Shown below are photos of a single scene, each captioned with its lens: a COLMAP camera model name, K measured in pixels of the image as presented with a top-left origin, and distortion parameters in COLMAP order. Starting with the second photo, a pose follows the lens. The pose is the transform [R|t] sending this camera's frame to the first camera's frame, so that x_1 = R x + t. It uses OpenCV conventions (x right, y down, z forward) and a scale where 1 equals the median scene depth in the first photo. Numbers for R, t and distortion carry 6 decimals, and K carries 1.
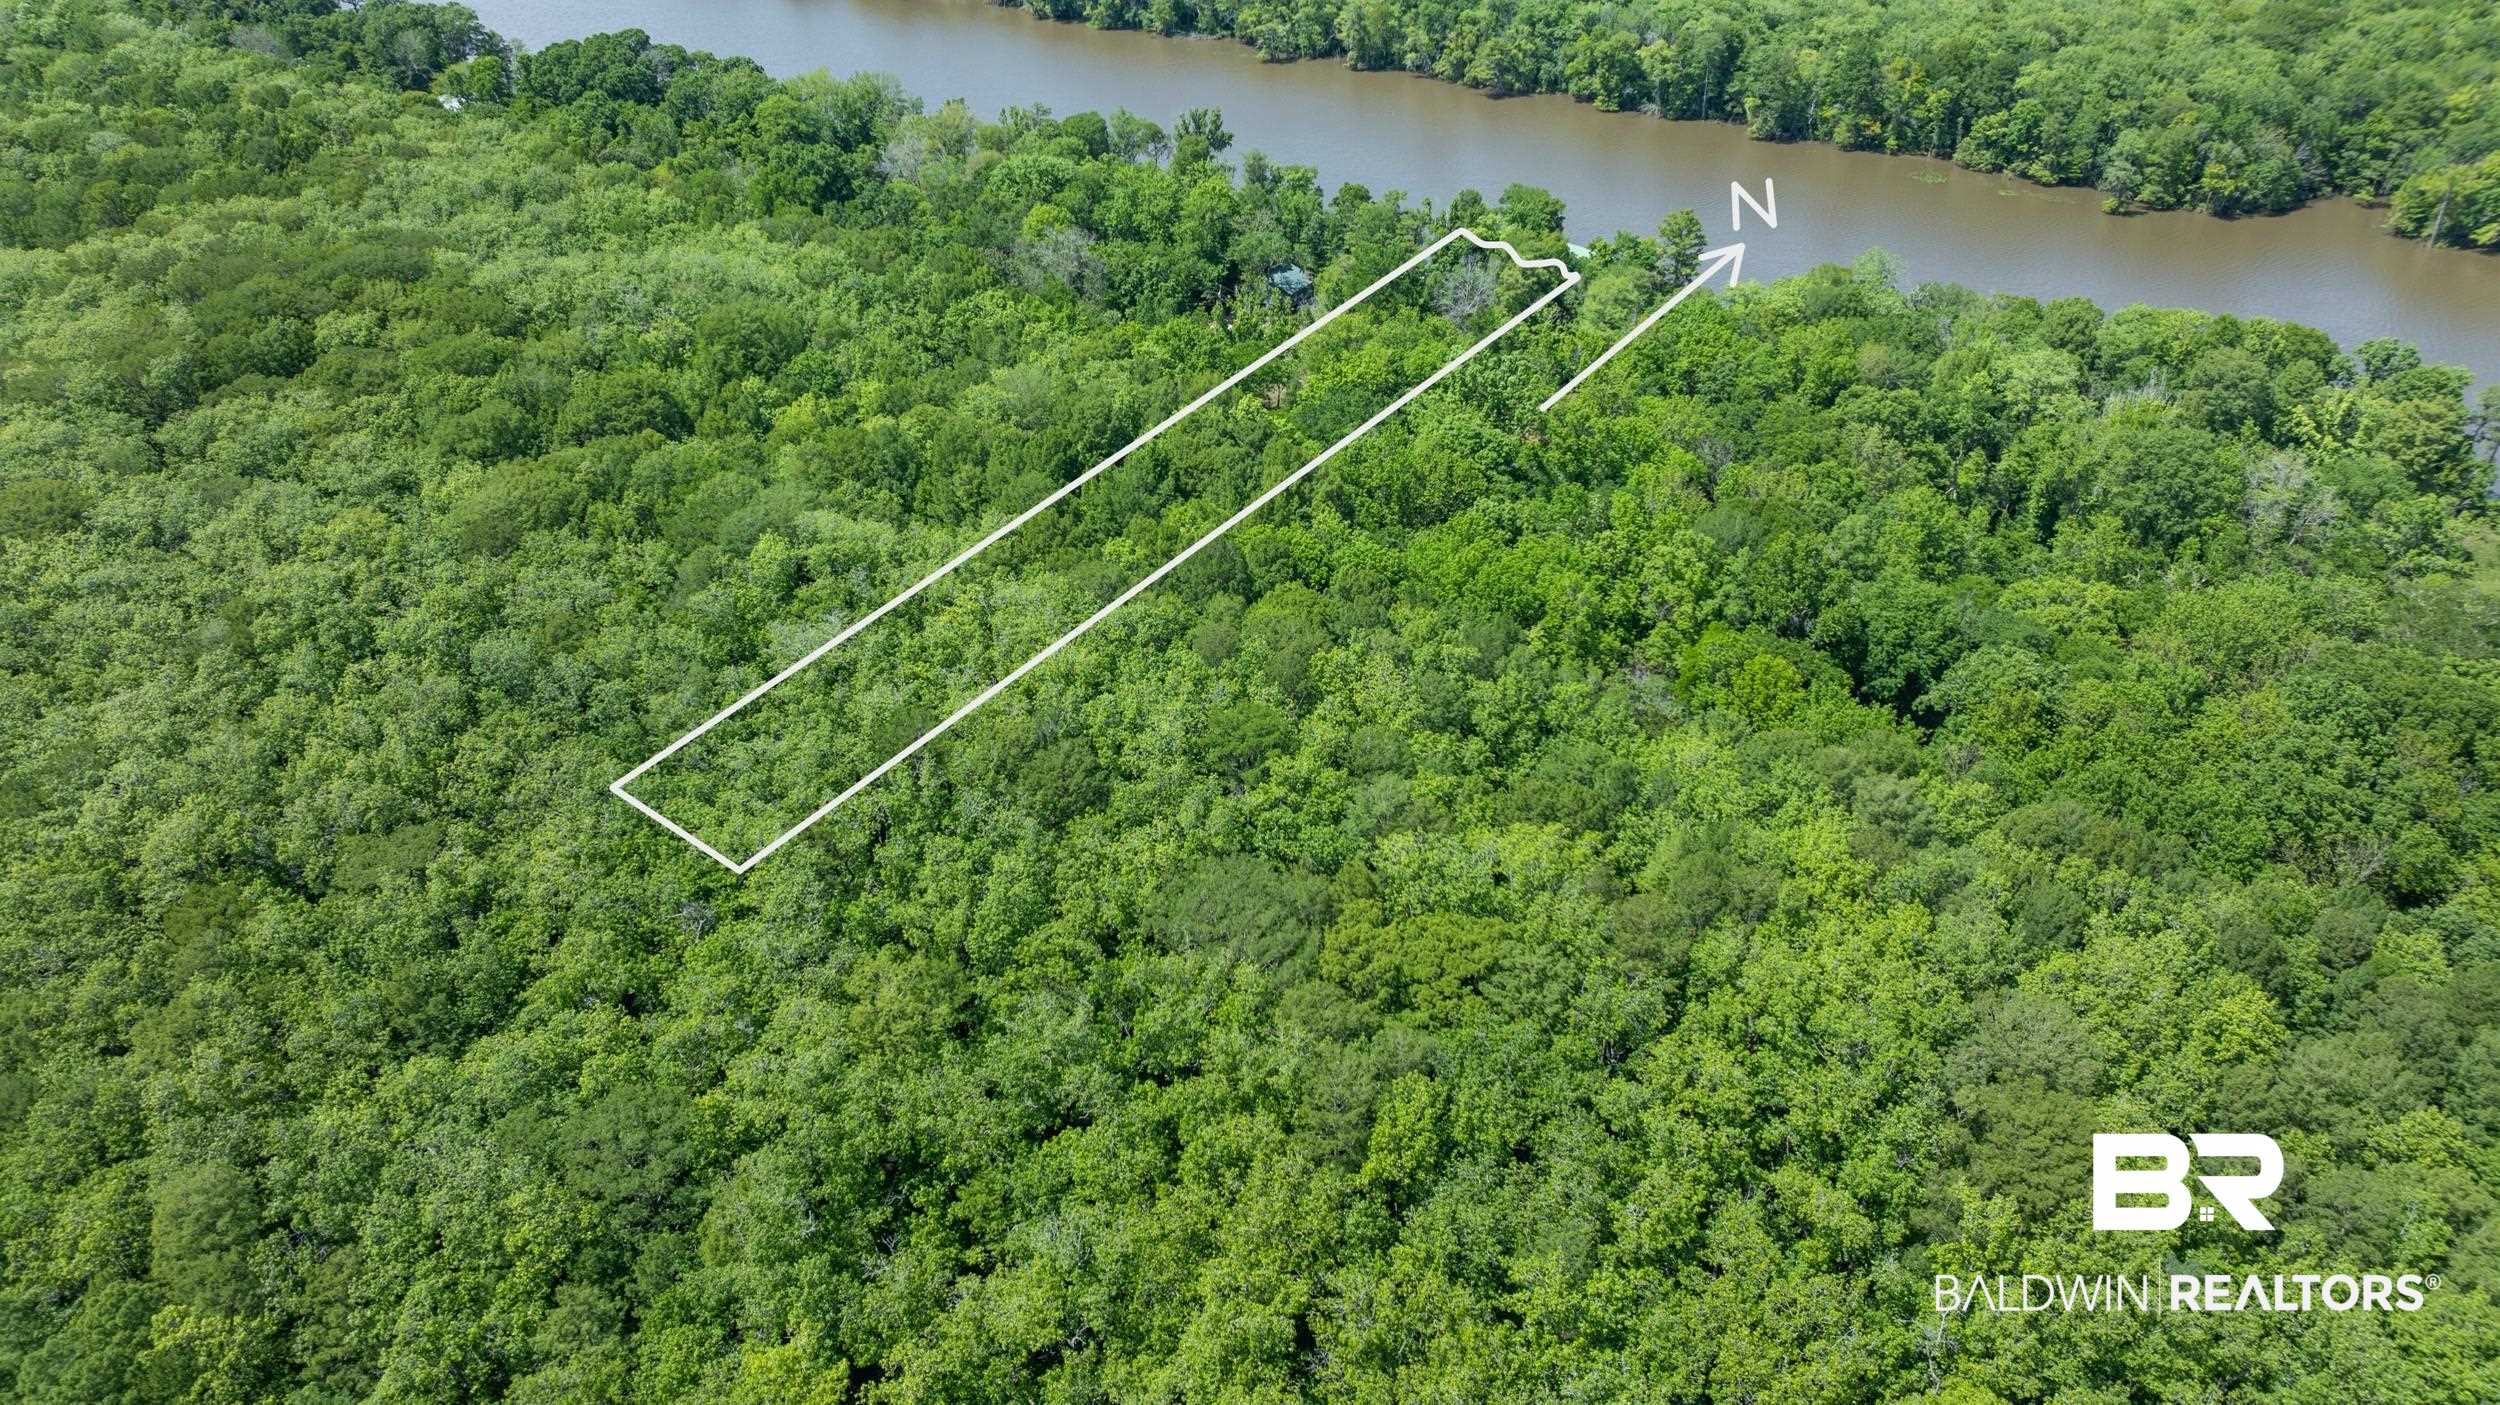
lens RADIAL K [[1791.2, 0, 1250.0], [0, 1791.2, 702.5], [0, 0, 1]] dist [0.004750, -0.001017]
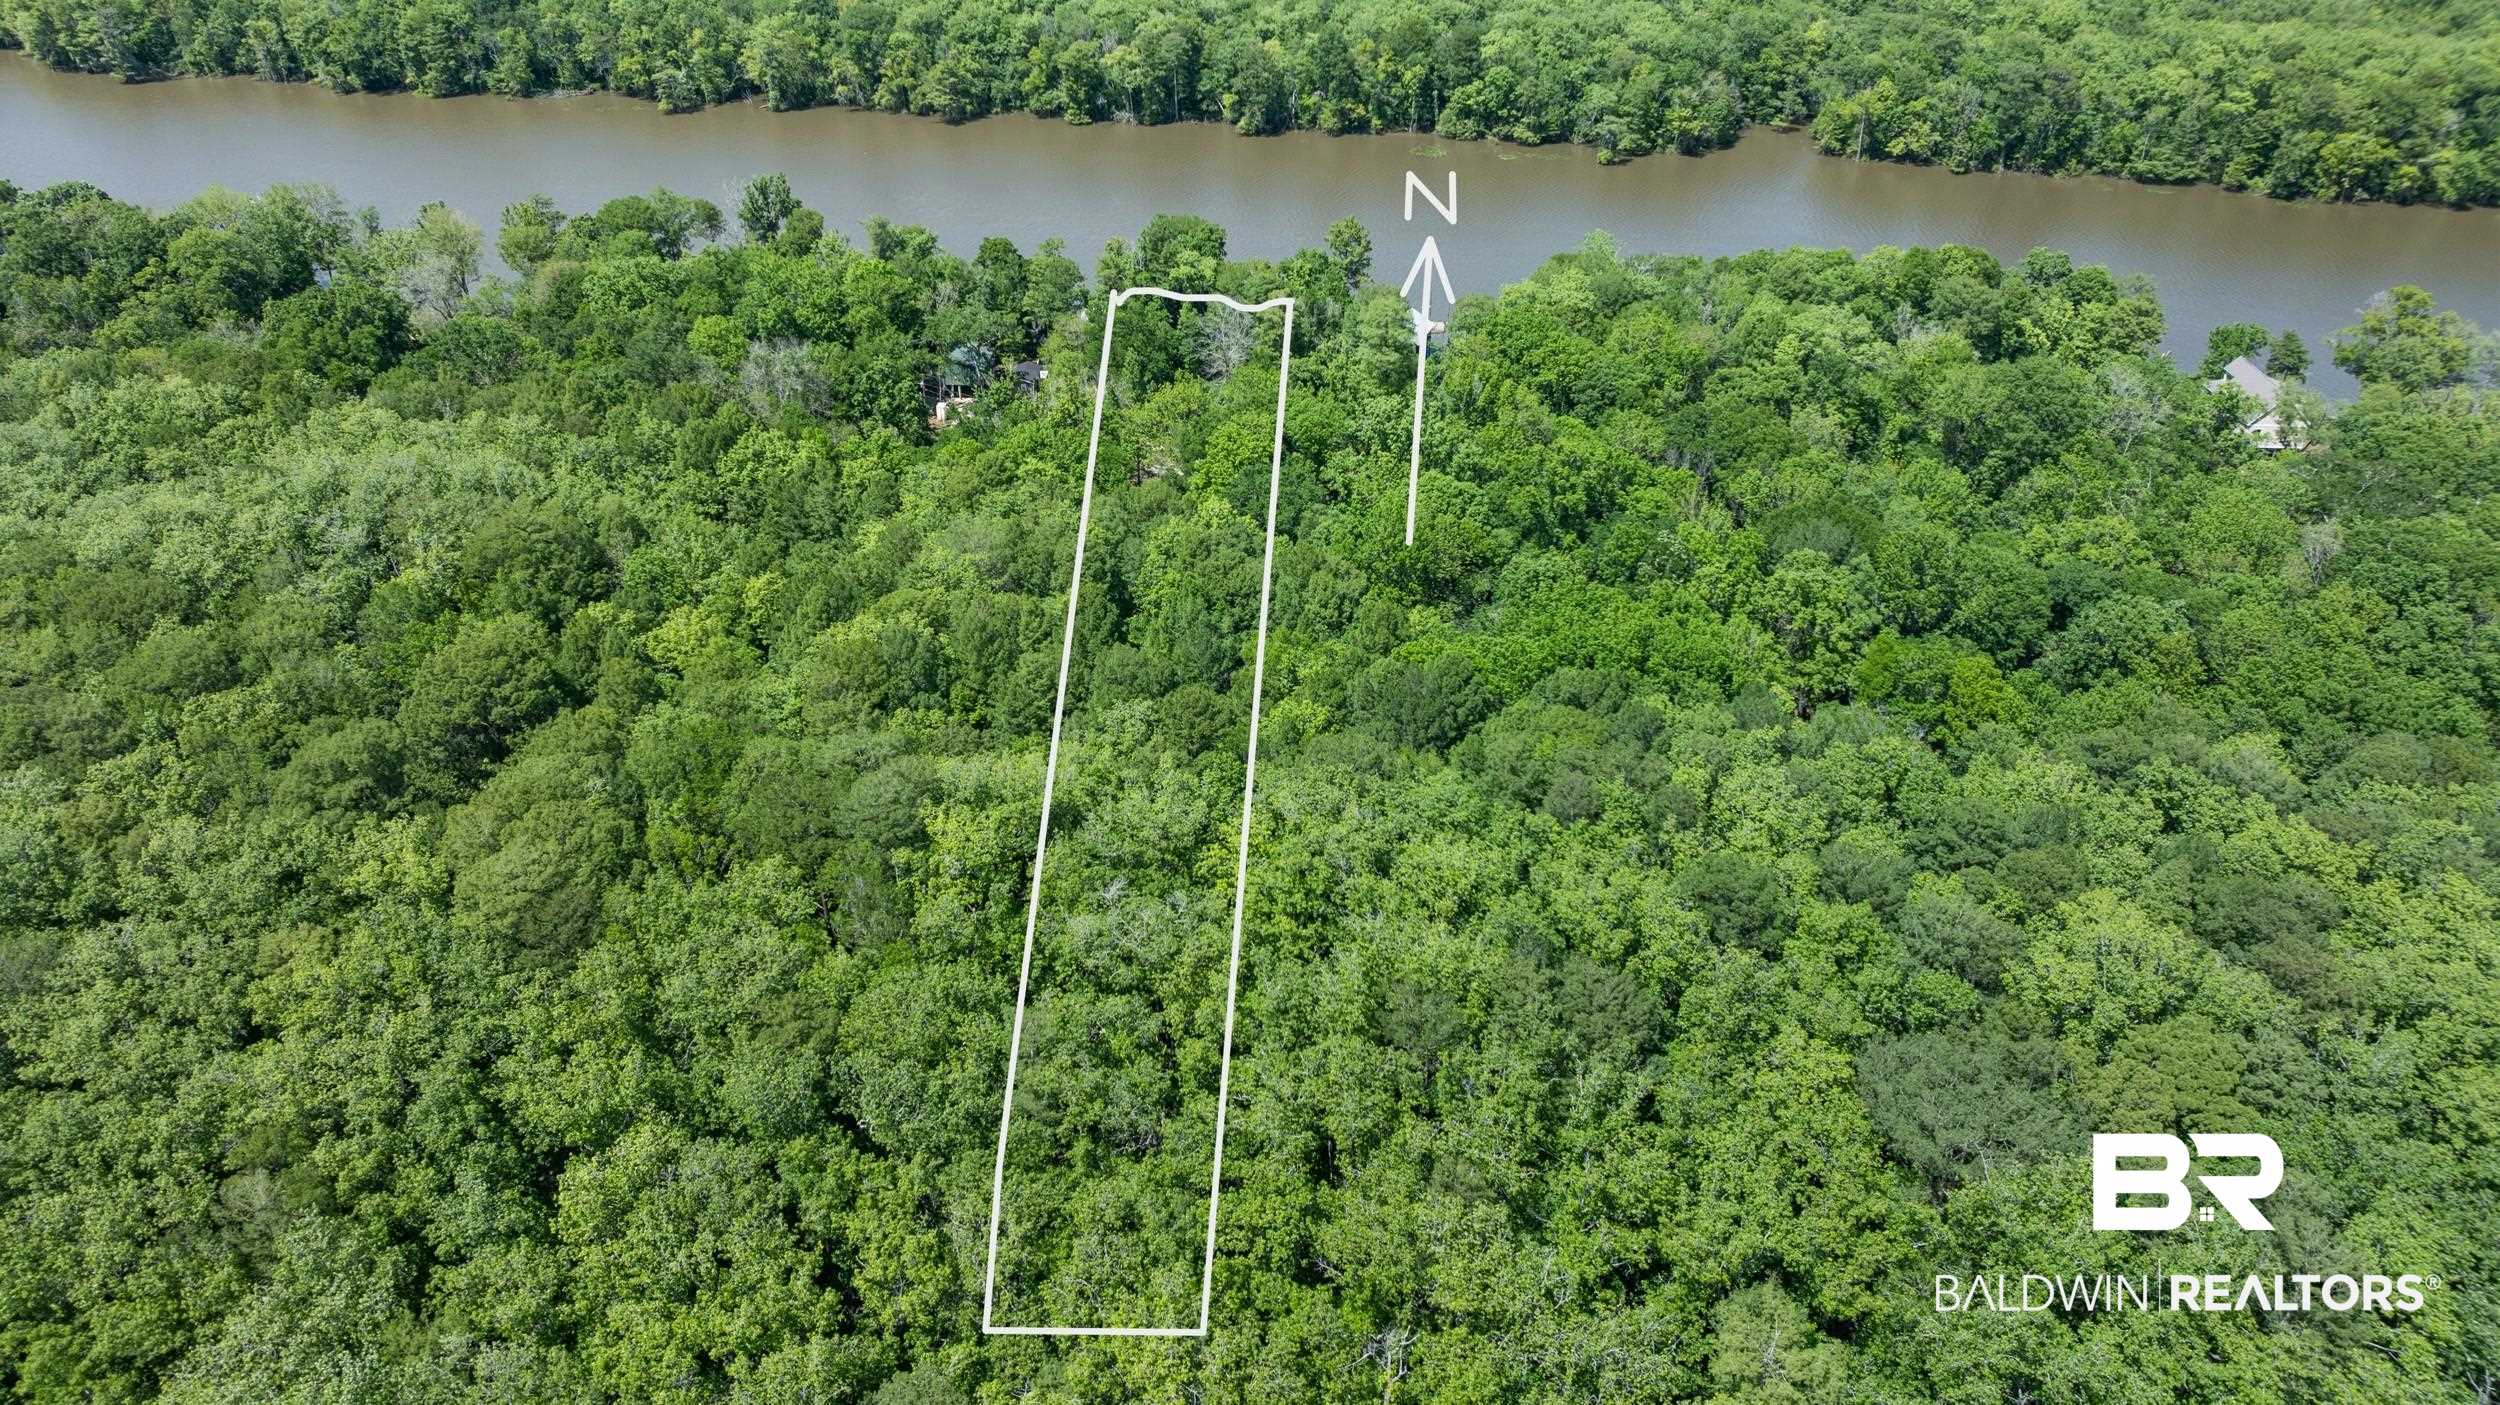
lens RADIAL K [[1791.2, 0, 1250.0], [0, 1791.2, 702.5], [0, 0, 1]] dist [0.004750, -0.001017]
pose [[0.886162, -0.243226, 0.394408, -0.186323], [0.243186, 0.968640, 0.050954, -0.061041], [-0.394433, 0.050761, 0.917522, 0.107372]]
